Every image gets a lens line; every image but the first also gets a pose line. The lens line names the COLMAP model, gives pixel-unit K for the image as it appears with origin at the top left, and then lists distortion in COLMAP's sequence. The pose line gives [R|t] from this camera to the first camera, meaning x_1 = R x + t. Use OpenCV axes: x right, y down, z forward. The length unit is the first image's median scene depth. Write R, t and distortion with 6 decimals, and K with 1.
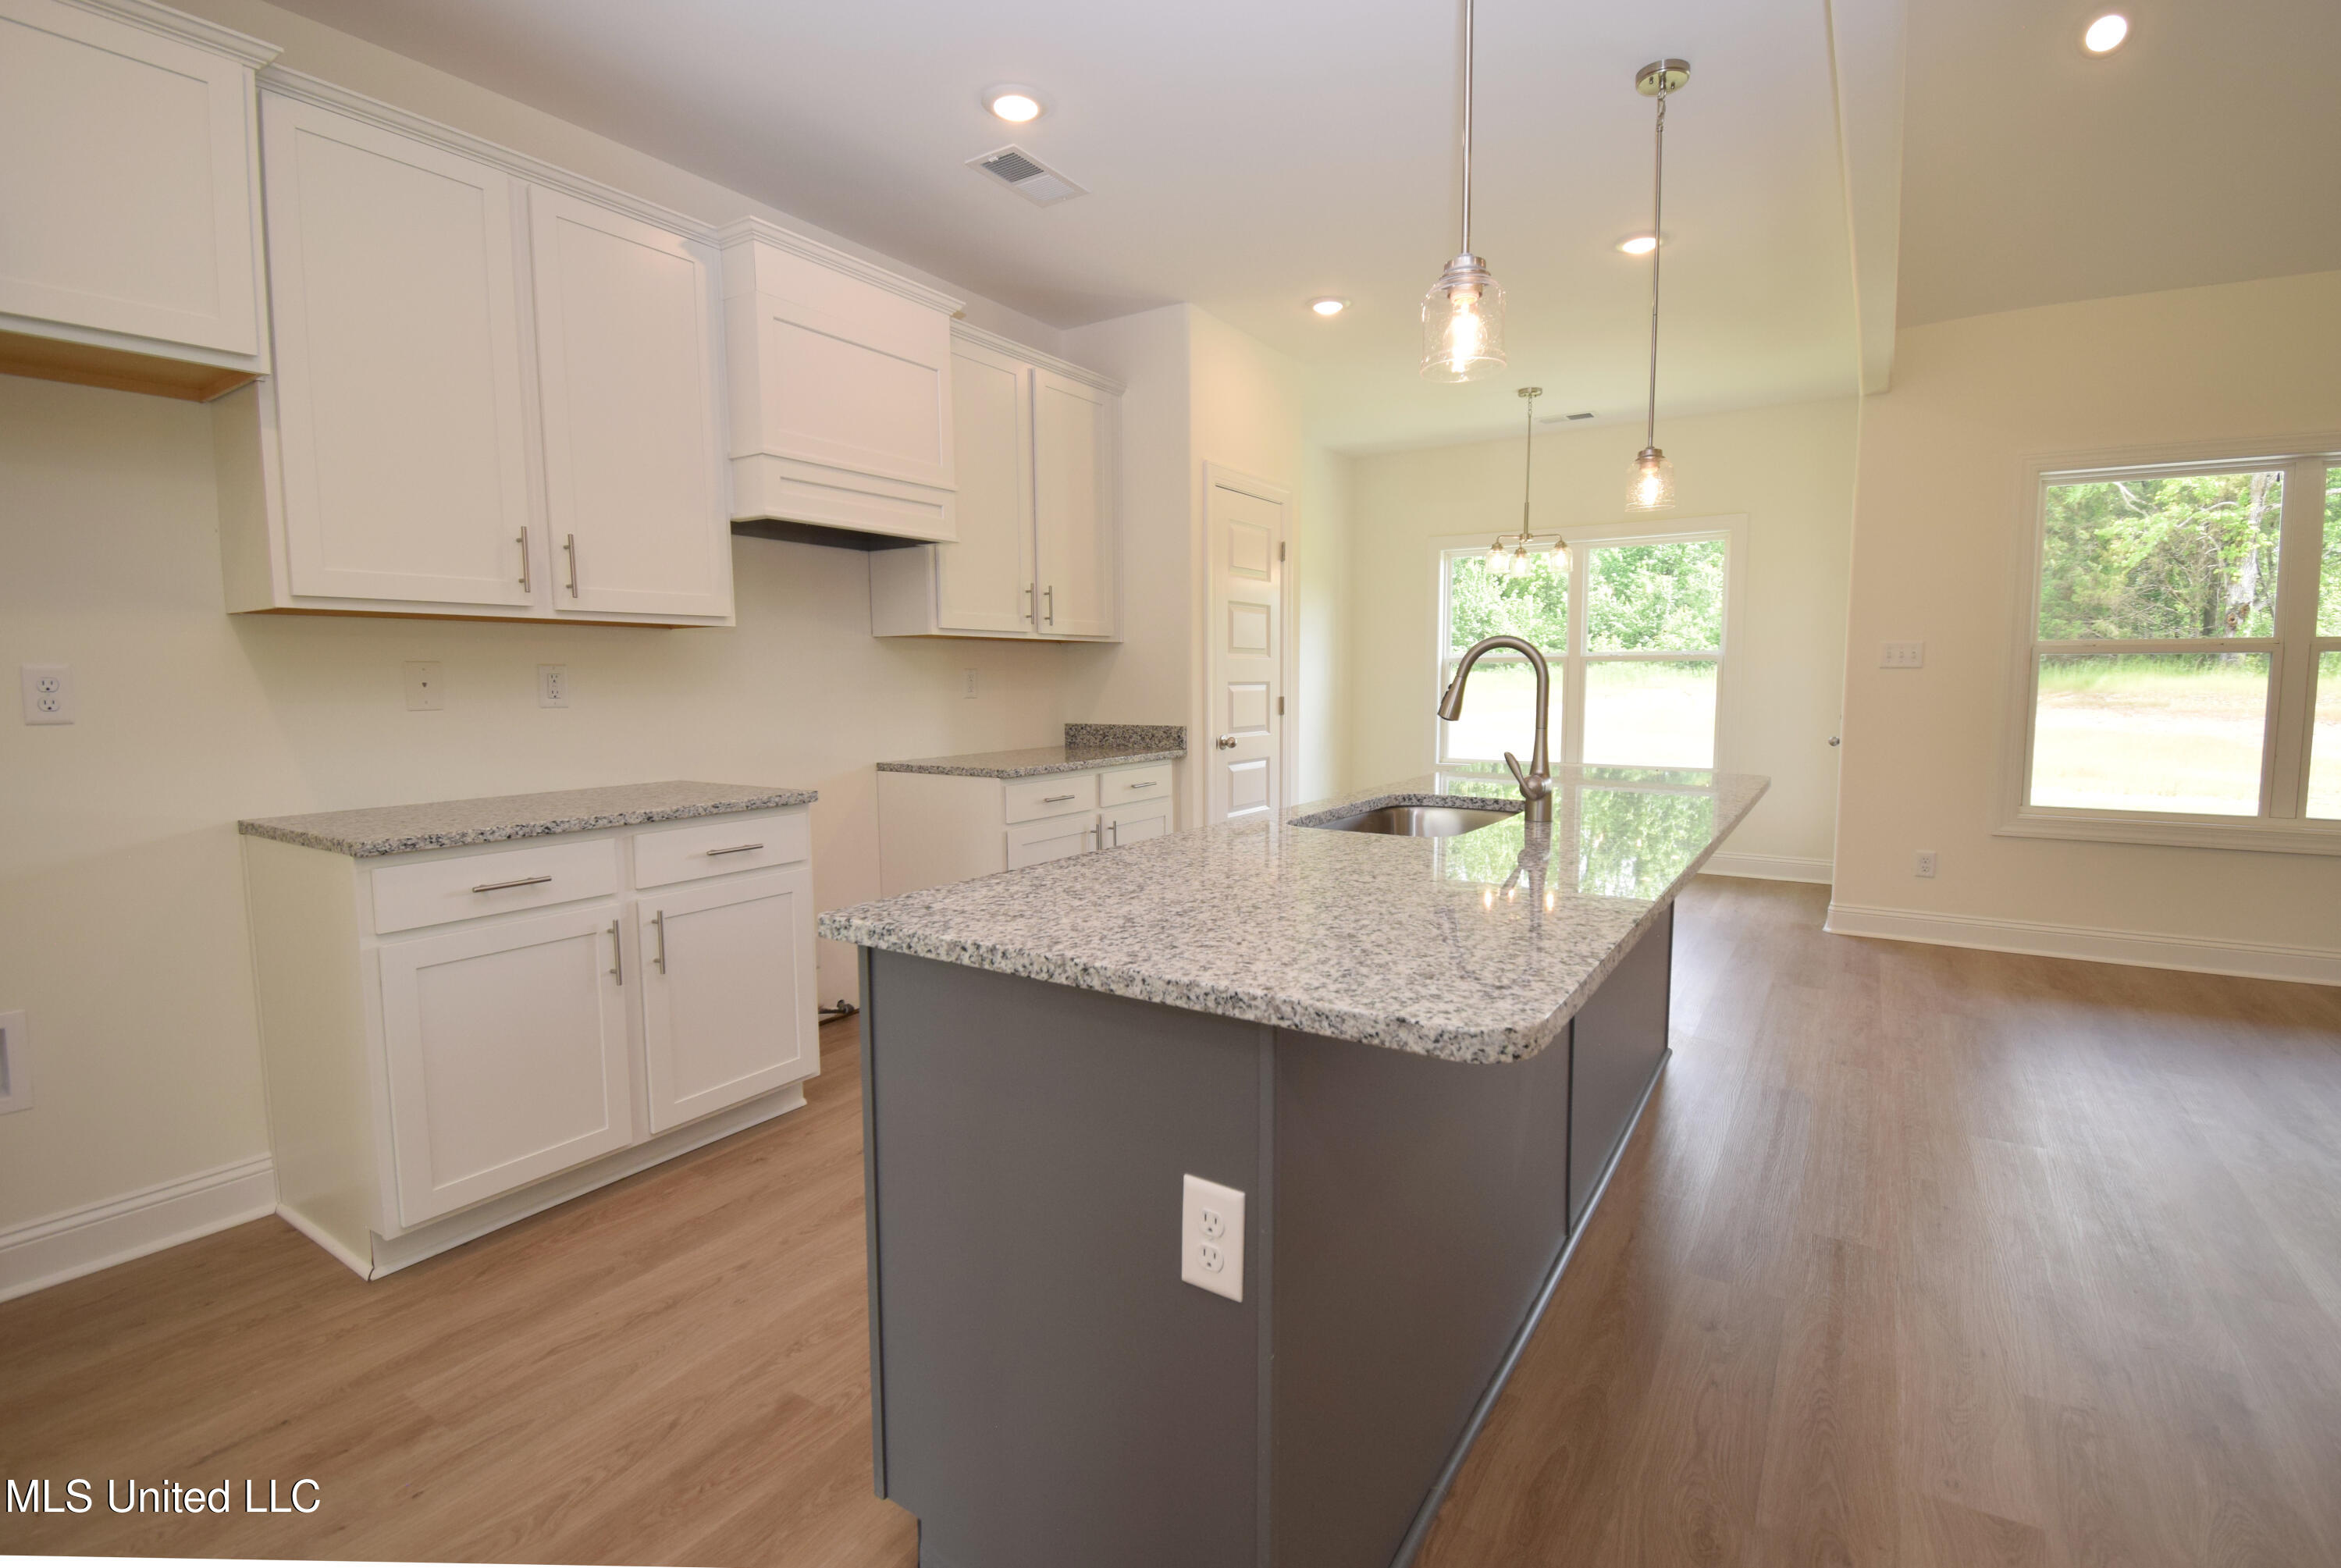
lens RADIAL K [[1065.1, 0, 1178.3], [0, 1065.1, 775.4], [0, 0, 1]] dist [0.016898, -0.026148]
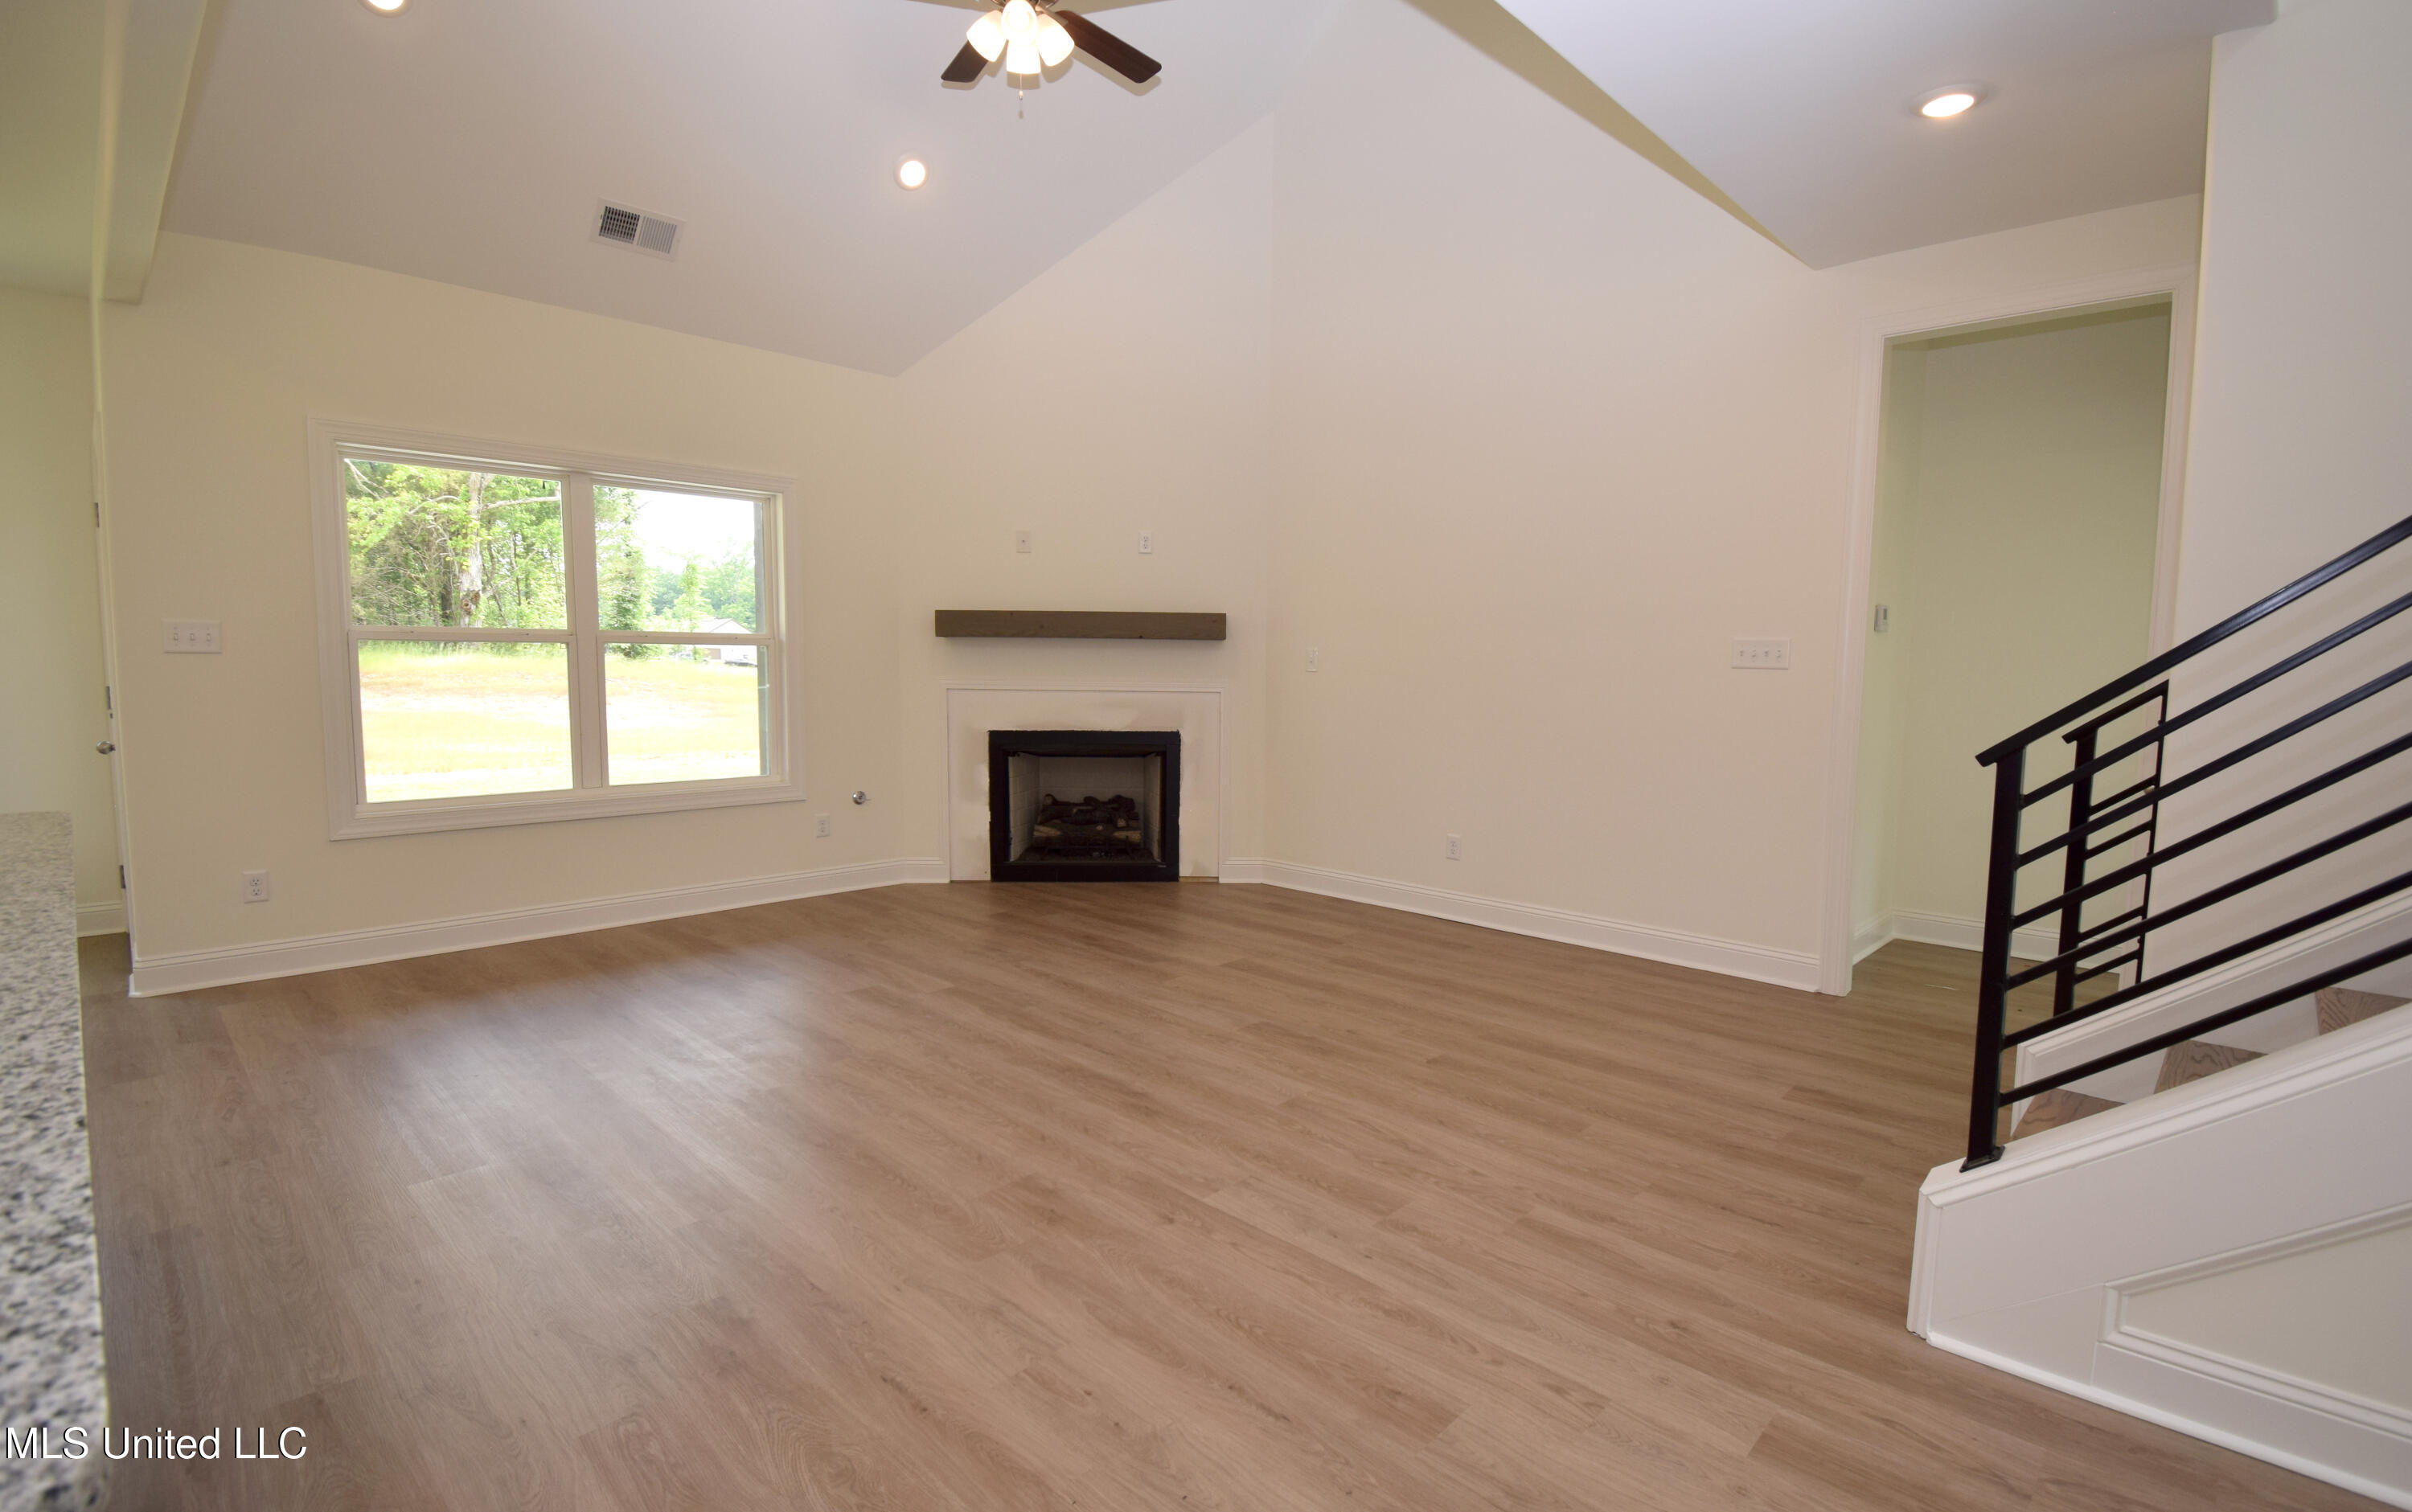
lens RADIAL K [[1109.7, 0, 1228.9], [0, 1109.7, 762.2], [0, 0, 1]] dist [0.024096, -0.028001]
pose [[0.187305, -0.082605, 0.978822, -0.006173], [0.079292, 0.994478, 0.068753, -0.016053], [-0.979096, 0.064735, 0.192820, 0.087371]]
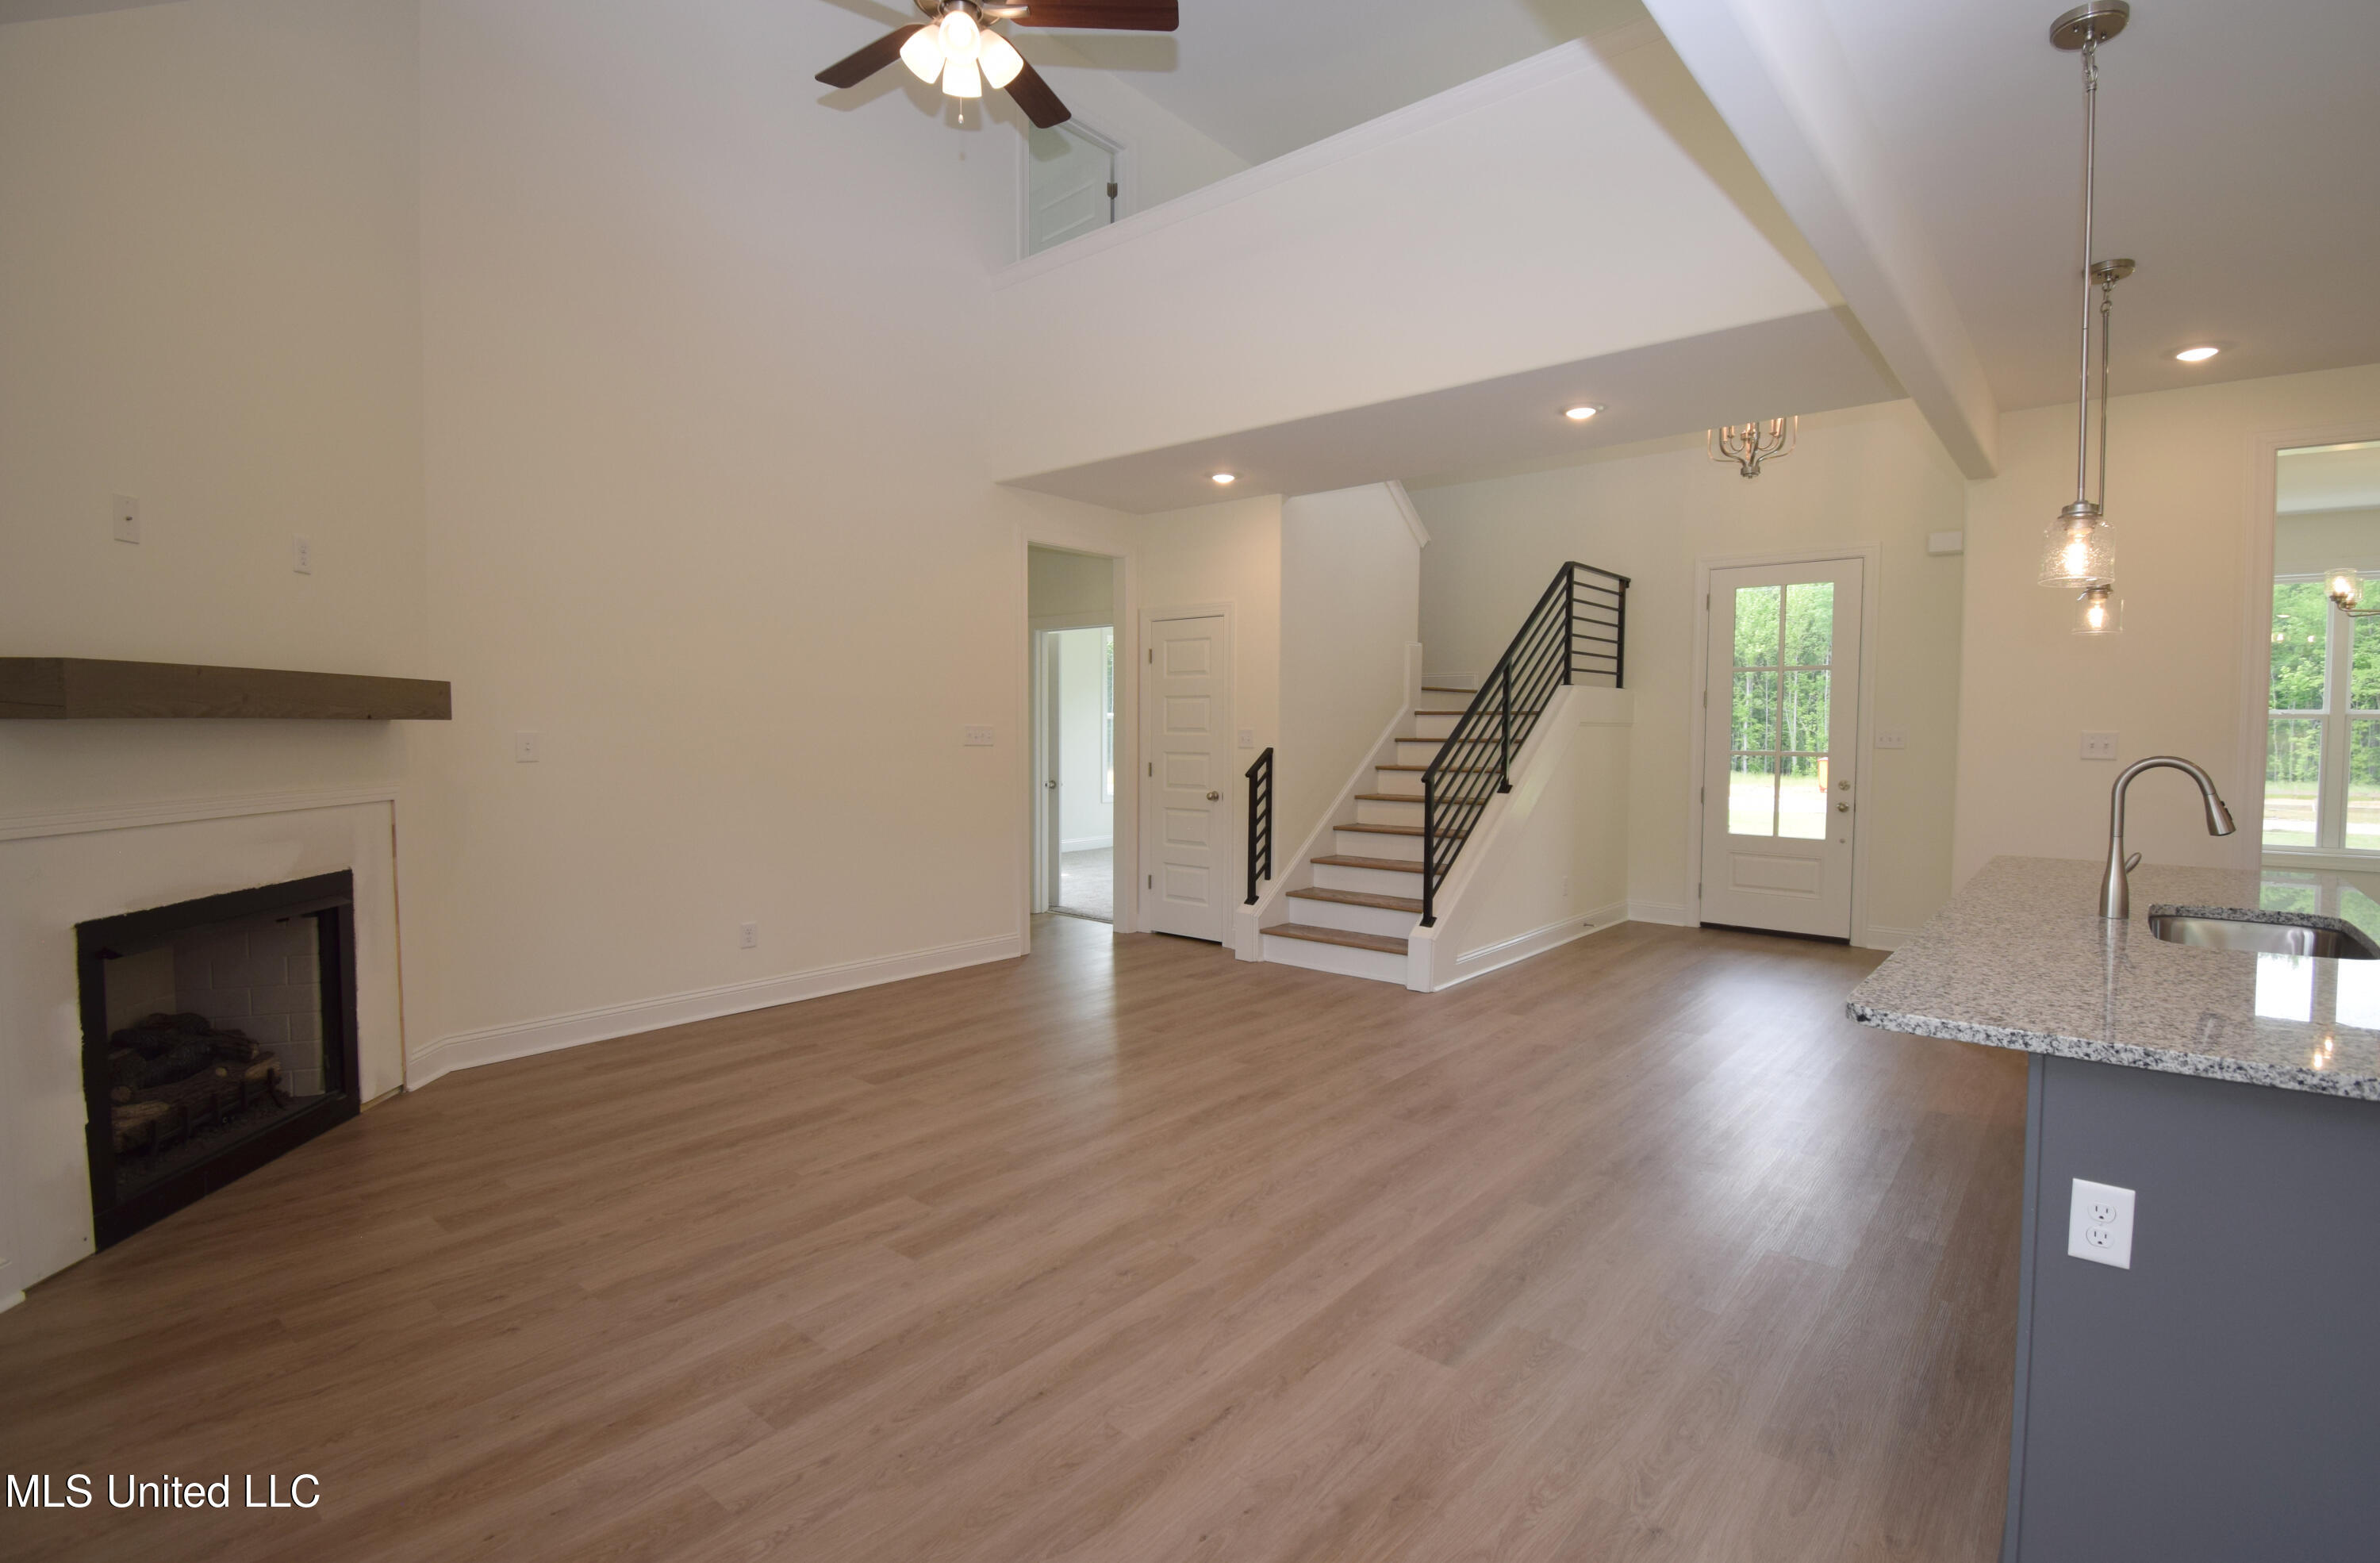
lens RADIAL K [[1084.3, 0, 1229.4], [0, 1084.3, 776.2], [0, 0, 1]] dist [0.028982, -0.027163]
pose [[-0.993147, -0.007365, 0.116641, 0.633230], [0.008767, 0.990506, 0.137191, -0.153966], [-0.116544, 0.137273, -0.983653, 1.241938]]
